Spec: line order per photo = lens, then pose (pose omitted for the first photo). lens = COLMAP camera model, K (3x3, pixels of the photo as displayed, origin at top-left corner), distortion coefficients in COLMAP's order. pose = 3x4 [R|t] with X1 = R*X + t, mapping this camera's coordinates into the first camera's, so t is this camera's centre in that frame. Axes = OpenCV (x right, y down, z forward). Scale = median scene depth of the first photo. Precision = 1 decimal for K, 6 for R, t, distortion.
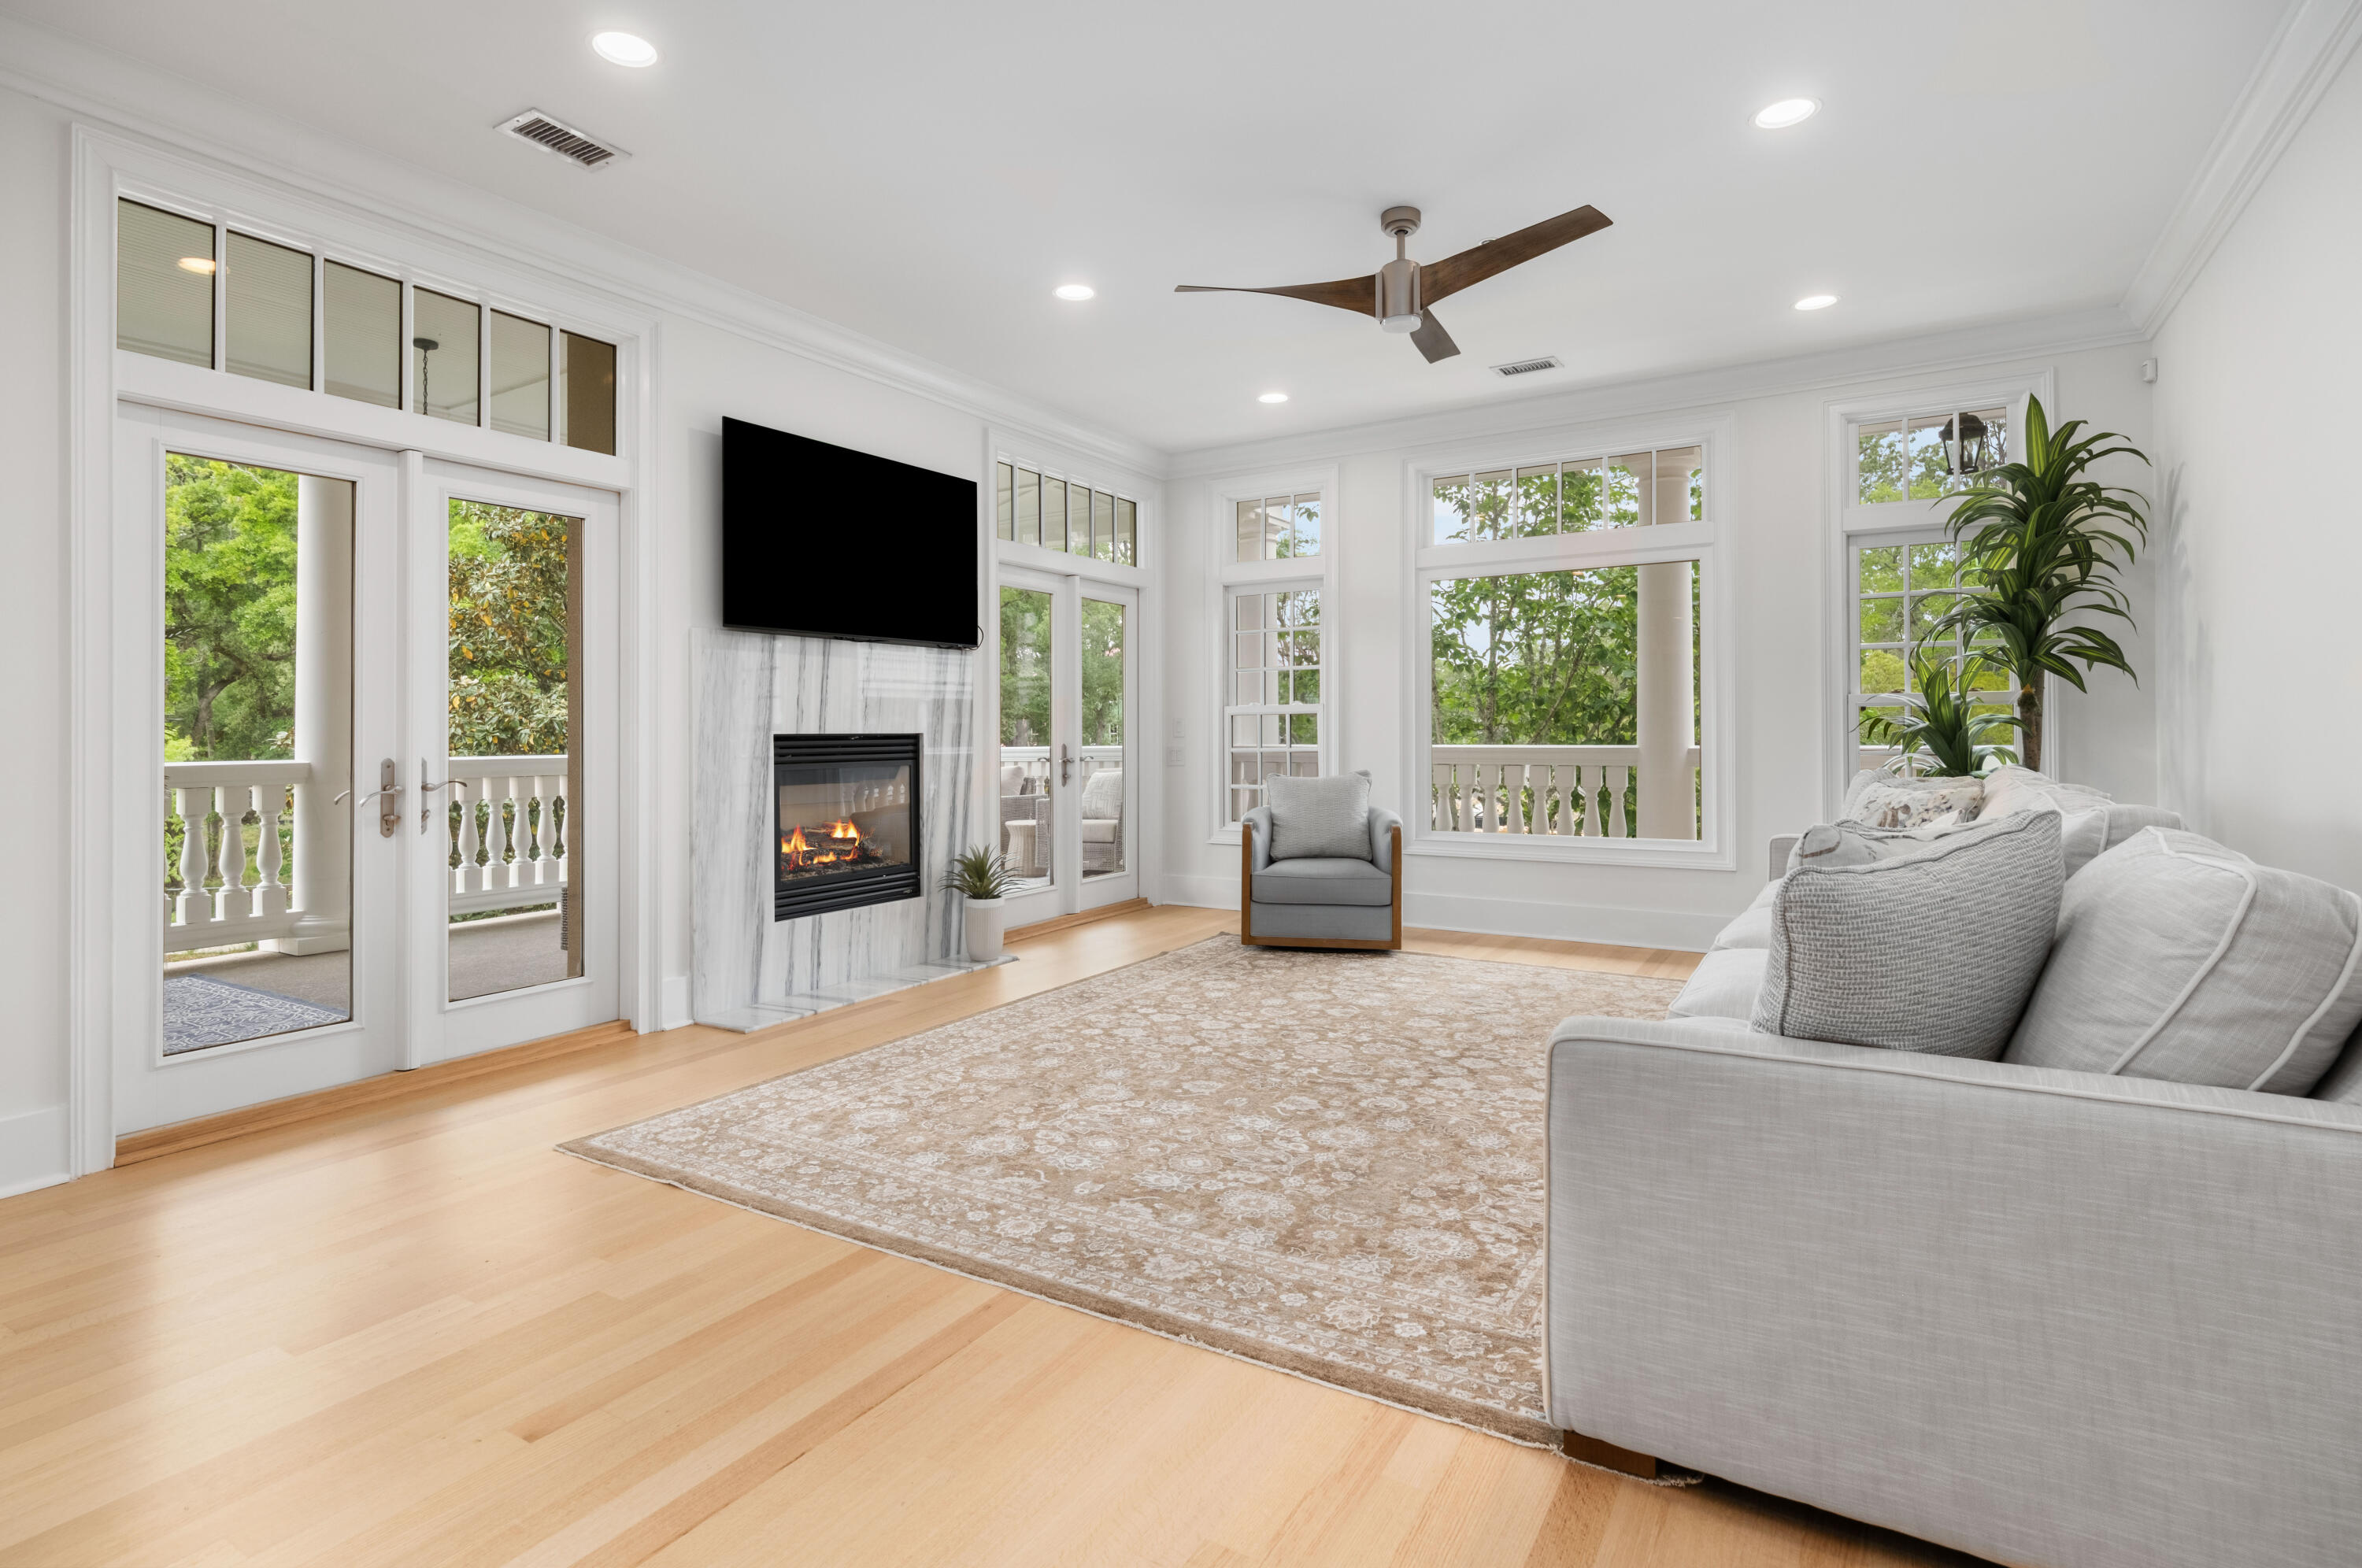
lens RADIAL K [[1141.1, 0, 1136.2], [0, 1141.1, 735.5], [0, 0, 1]] dist [0.020393, -0.012652]
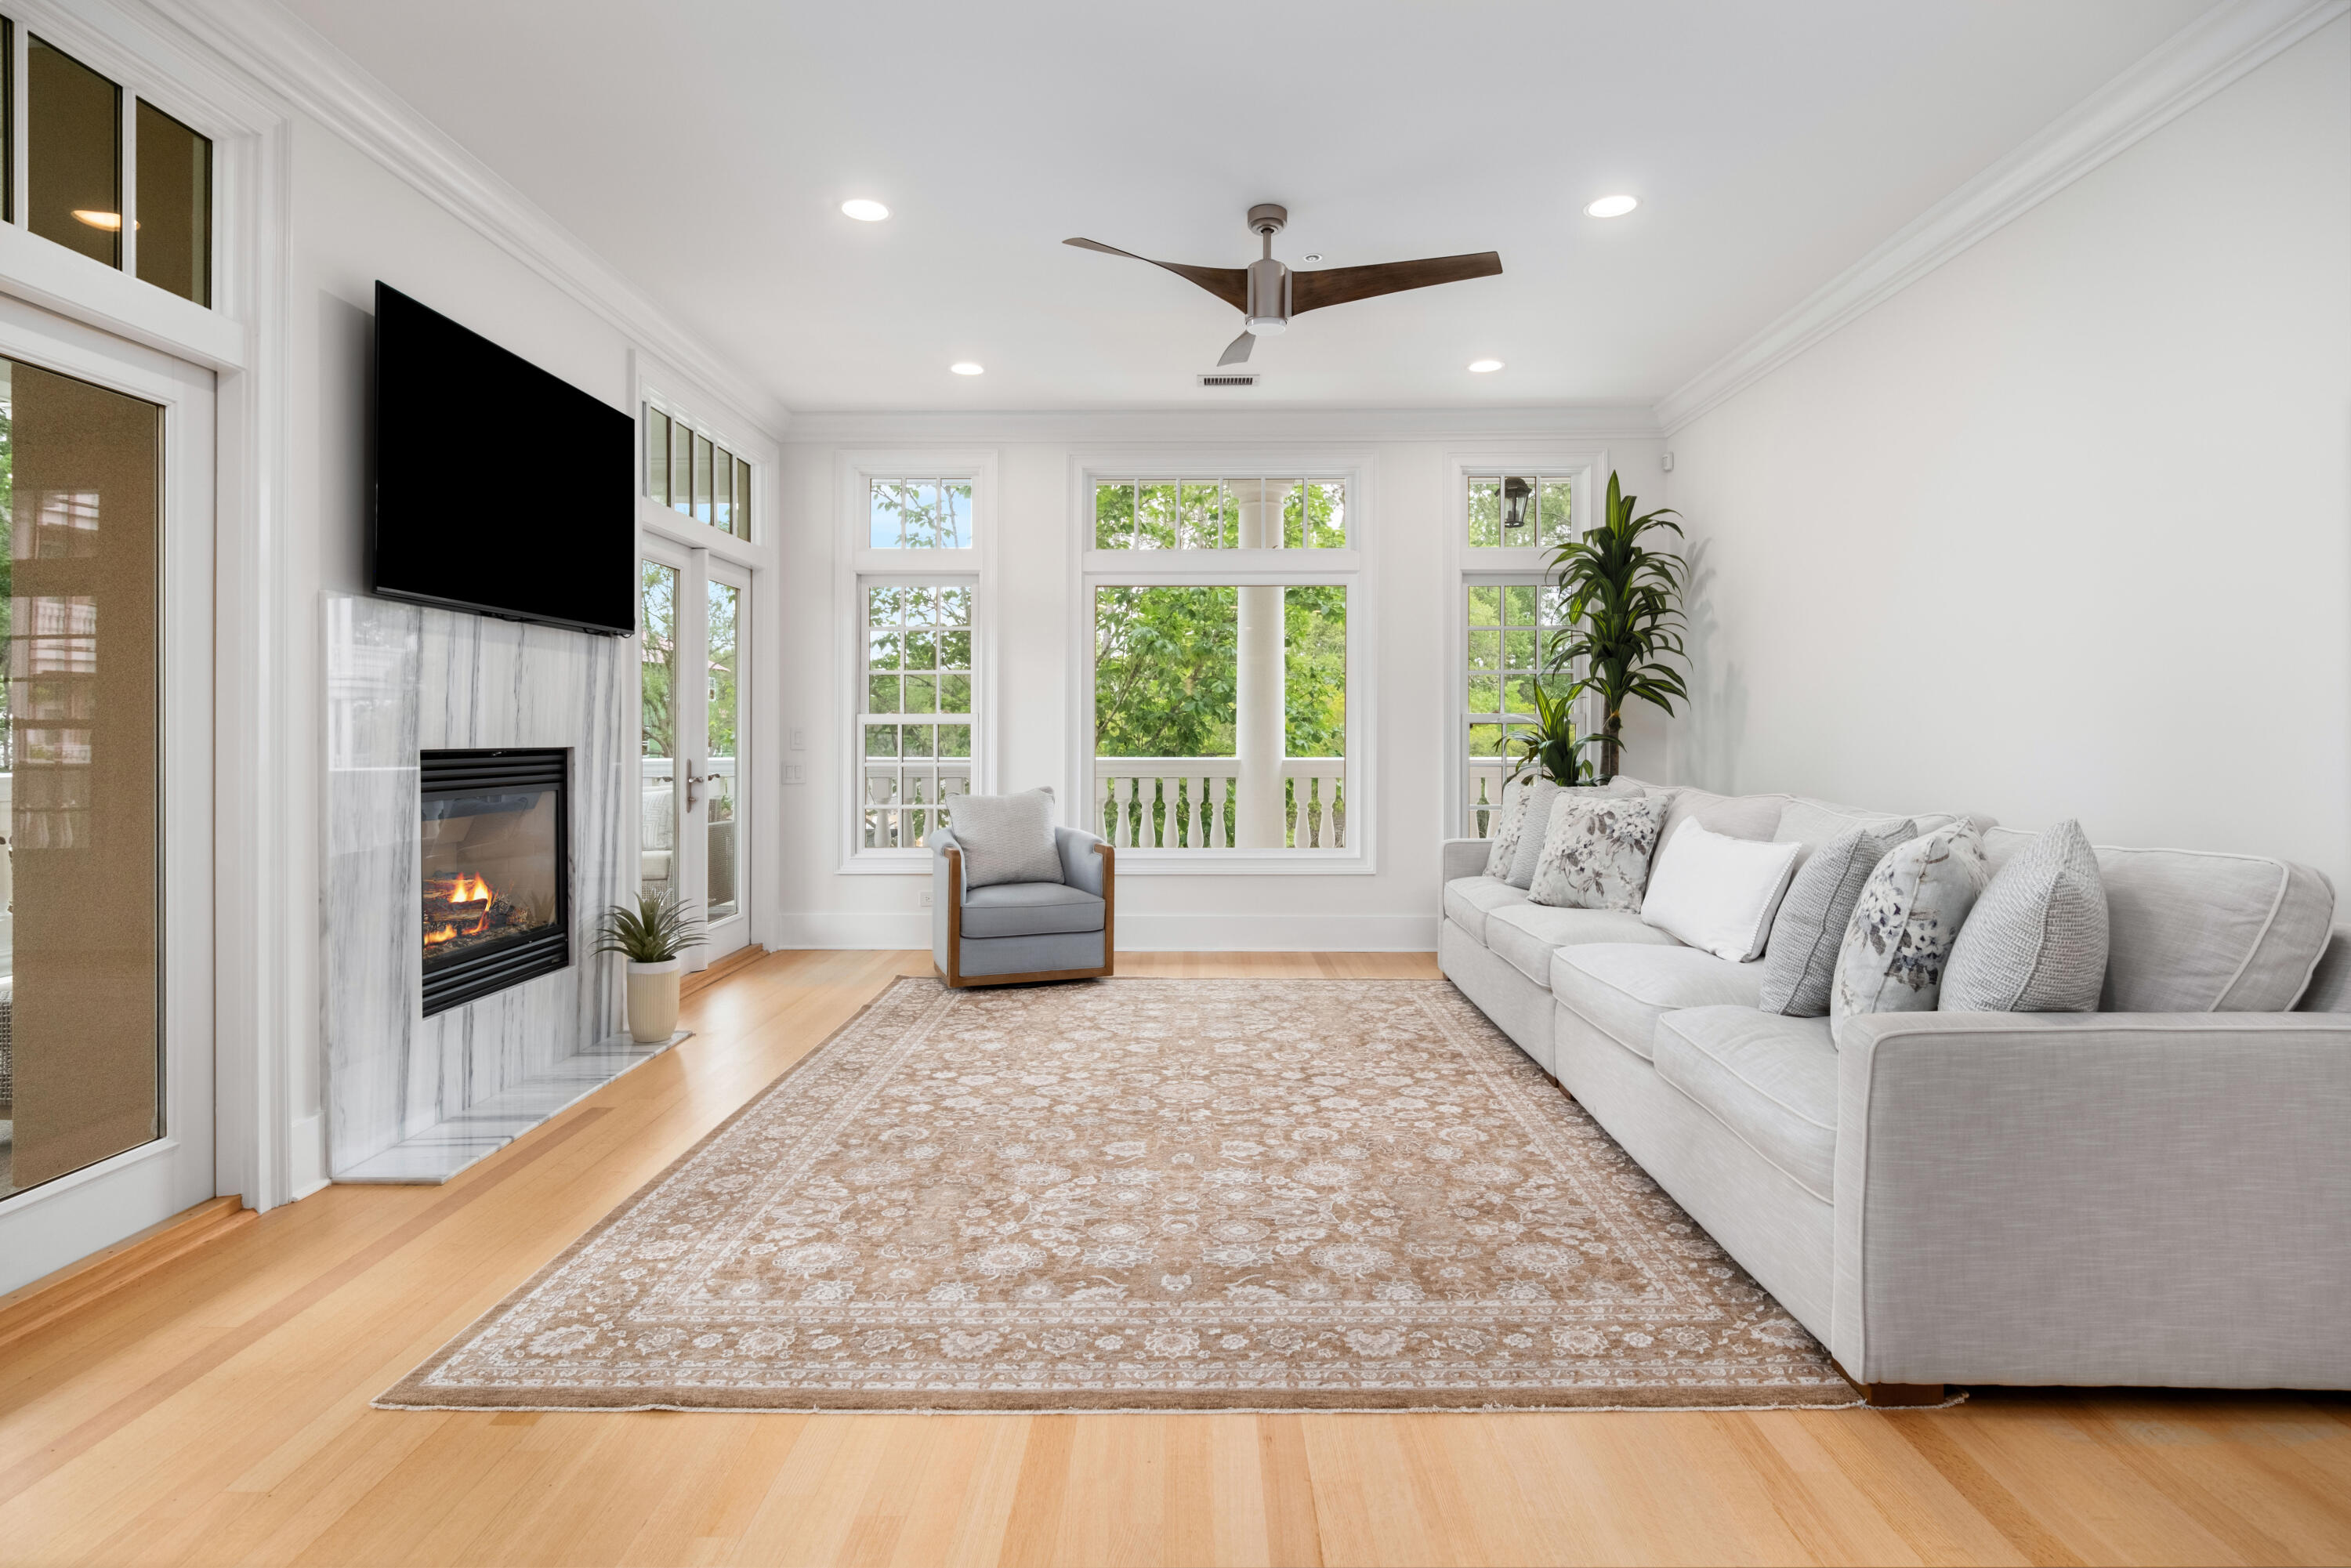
lens RADIAL K [[1238.0, 0, 1159.6], [0, 1238.0, 754.2], [0, 0, 1]] dist [-0.002031, -0.002475]
pose [[0.856662, -0.001551, 0.515875, -0.340427], [-0.003720, 0.999951, 0.009183, -0.007417], [-0.515864, -0.009785, 0.856614, 0.134293]]
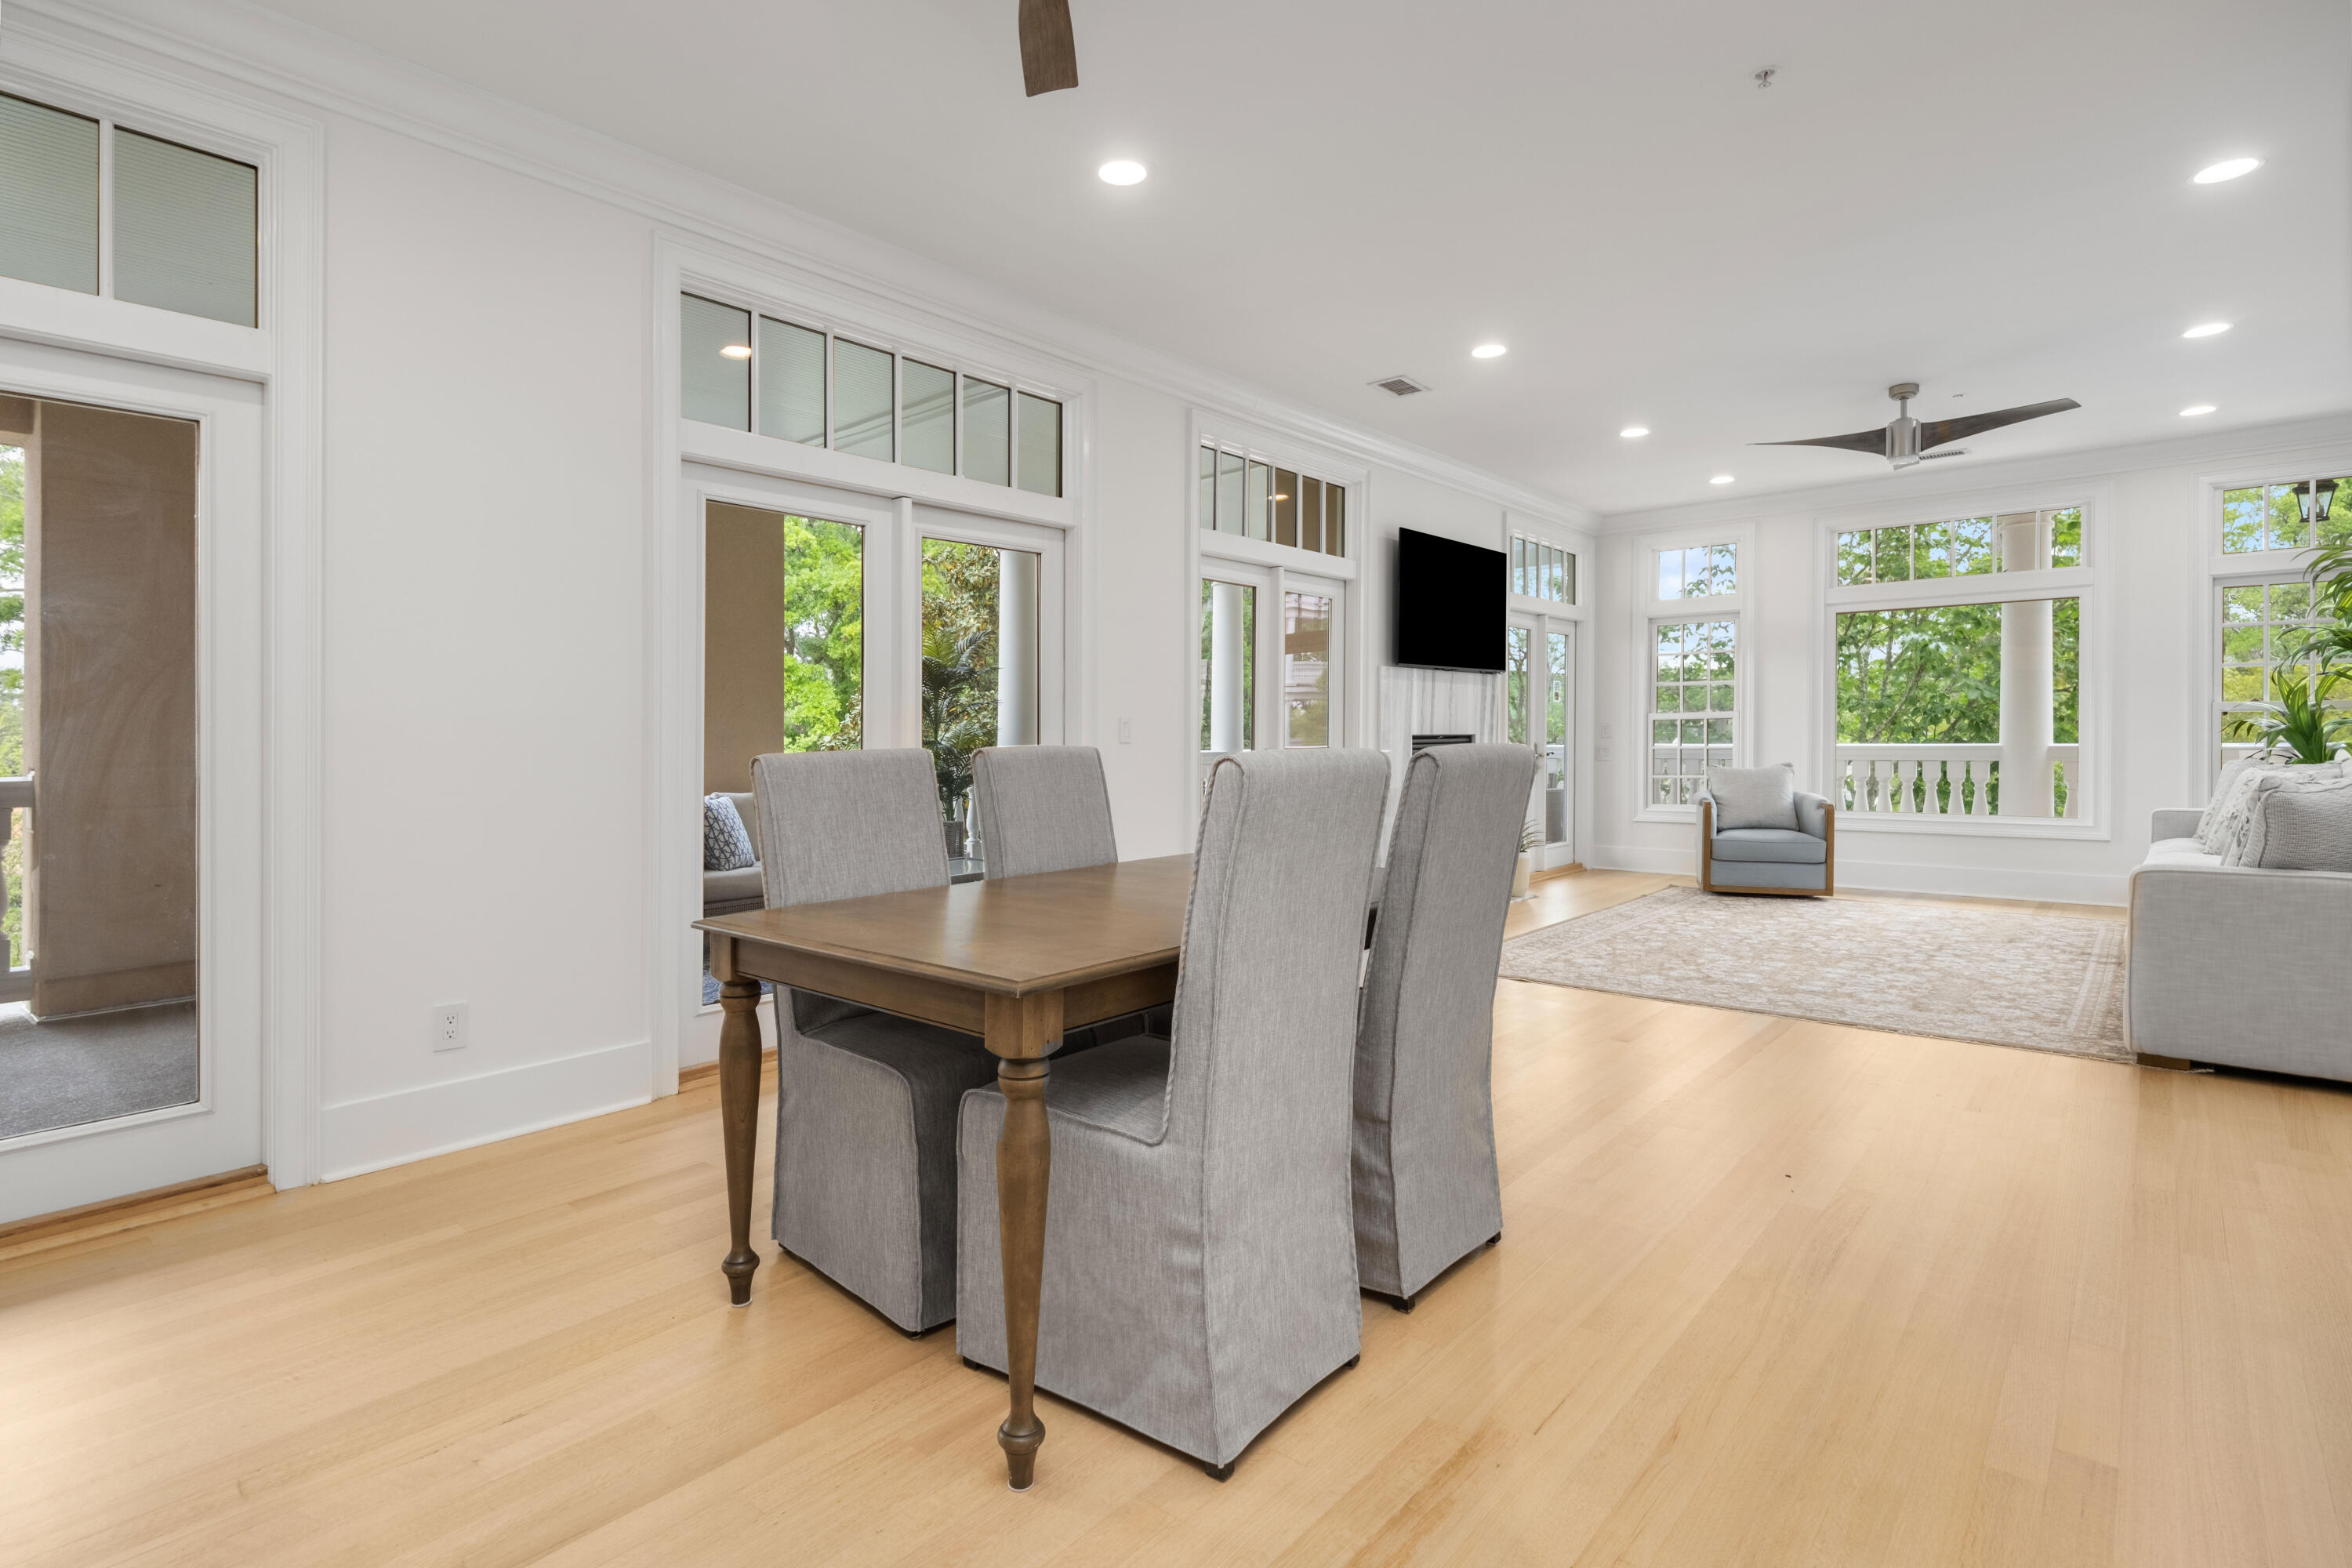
lens RADIAL K [[1156.9, 0, 1162.8], [0, 1156.9, 756.9], [0, 0, 1]] dist [0.015105, -0.000875]
pose [[0.991106, -0.000033, -0.133074, -0.467107], [0.002061, 0.999884, 0.015104, 0.003752], [0.133058, -0.015244, 0.990991, -0.573776]]
